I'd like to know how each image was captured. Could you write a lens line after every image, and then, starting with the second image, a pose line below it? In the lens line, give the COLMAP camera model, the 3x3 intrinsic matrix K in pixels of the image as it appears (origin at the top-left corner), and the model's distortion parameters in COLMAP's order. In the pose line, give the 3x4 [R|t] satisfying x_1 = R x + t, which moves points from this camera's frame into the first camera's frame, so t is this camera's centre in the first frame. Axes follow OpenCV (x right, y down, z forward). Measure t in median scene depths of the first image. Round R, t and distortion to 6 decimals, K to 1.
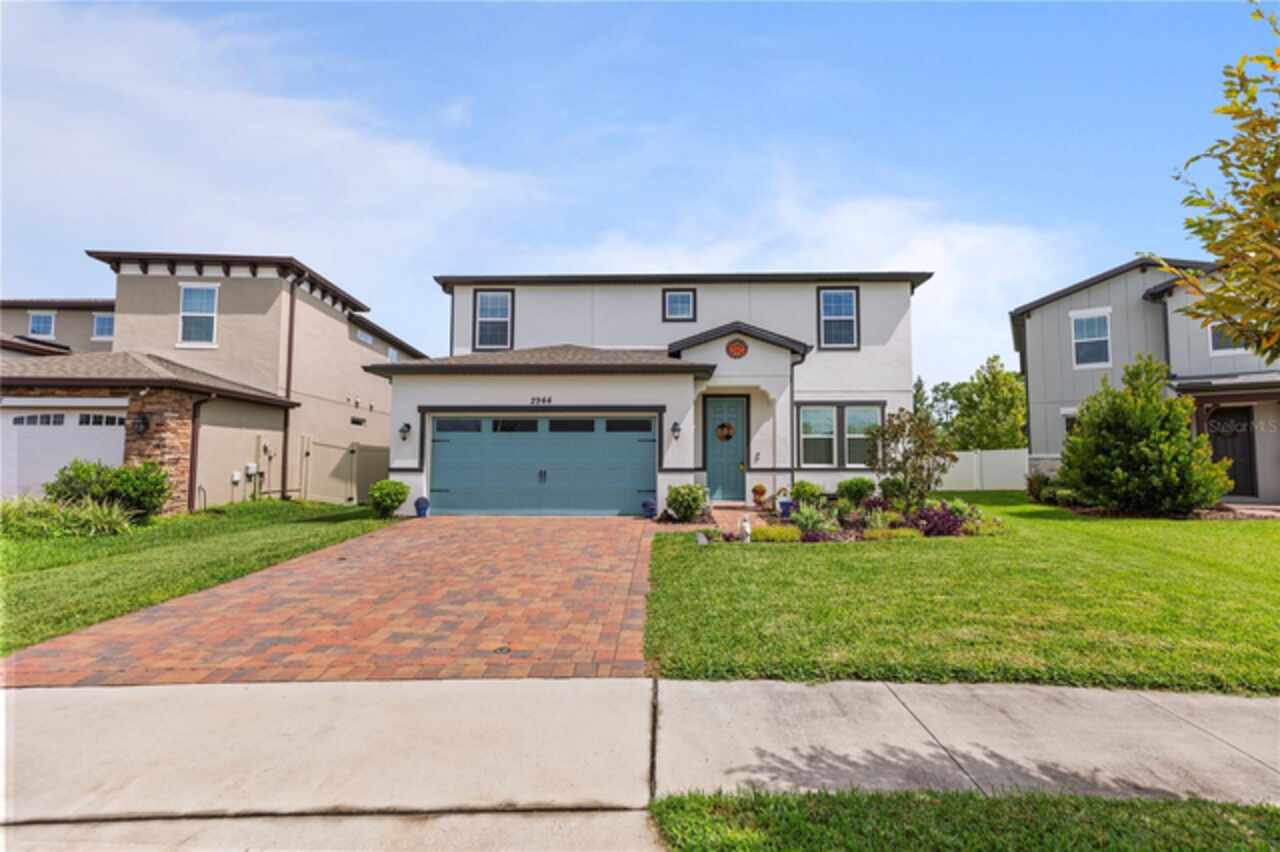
lens RADIAL K [[576.6, 0, 643.0], [0, 576.6, 424.2], [0, 0, 1]] dist [0.006227, -0.001005]
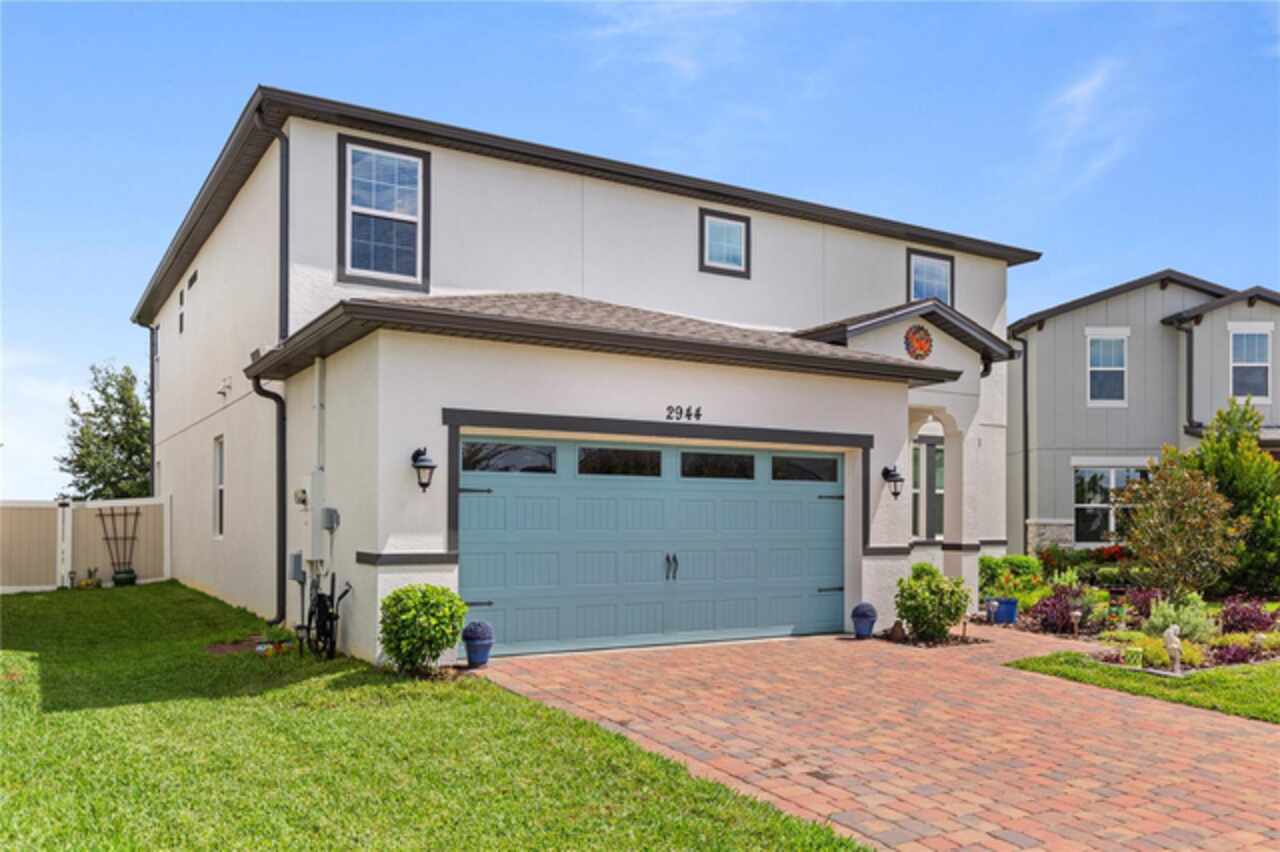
lens RADIAL K [[1023.4, 0, 646.6], [0, 1023.4, 517.4], [0, 0, 1]] dist [0.000715, 0.004800]
pose [[0.832900, 0.002858, 0.553416, -0.644286], [-0.037896, 0.997934, 0.051879, 0.003005], [-0.552125, -0.064182, 0.831288, 0.274752]]
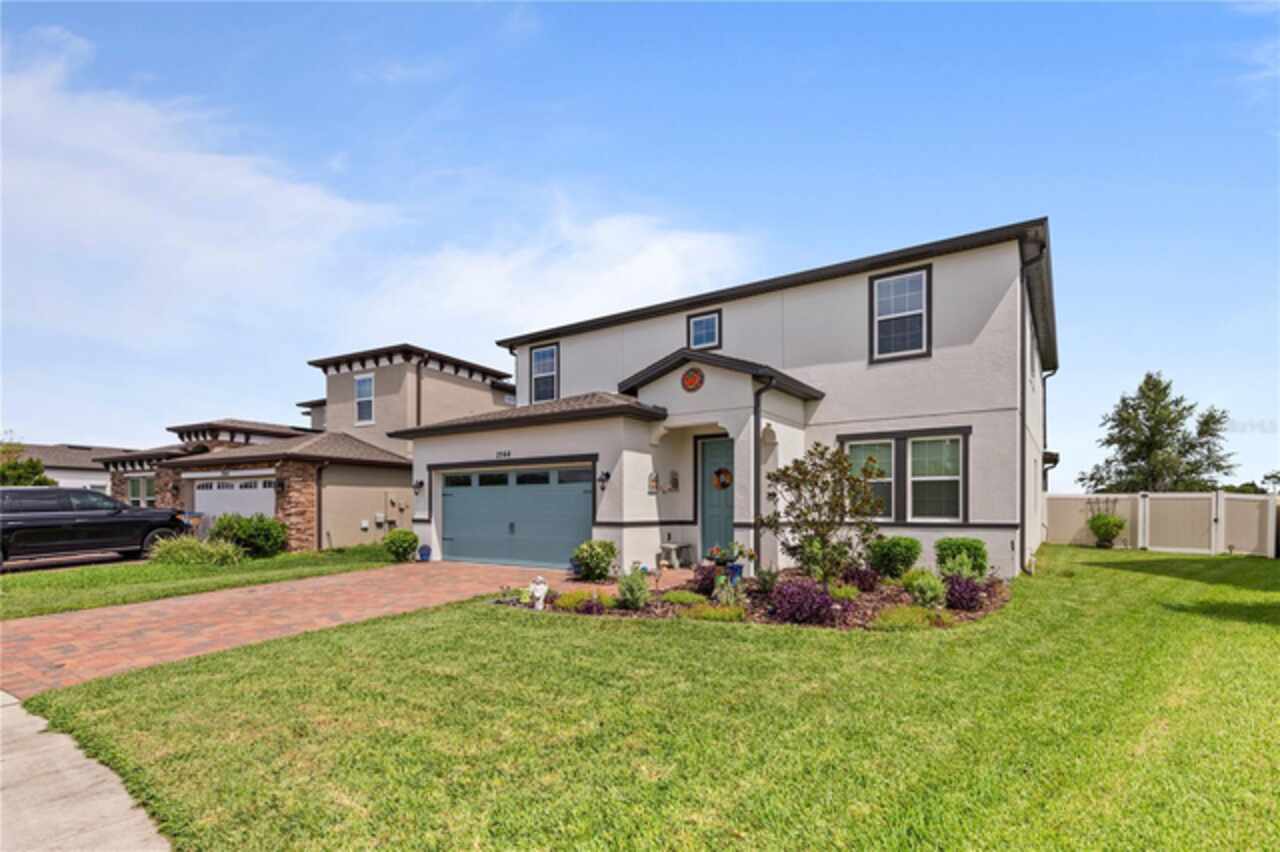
lens RADIAL K [[605.2, 0, 636.6], [0, 605.2, 508.6], [0, 0, 1]] dist [-0.002189, -0.000347]
pose [[0.839056, -0.001106, -0.544044, 0.569855], [0.037100, 0.997786, 0.055190, 0.003725], [0.542779, -0.066491, 0.837239, 0.211753]]
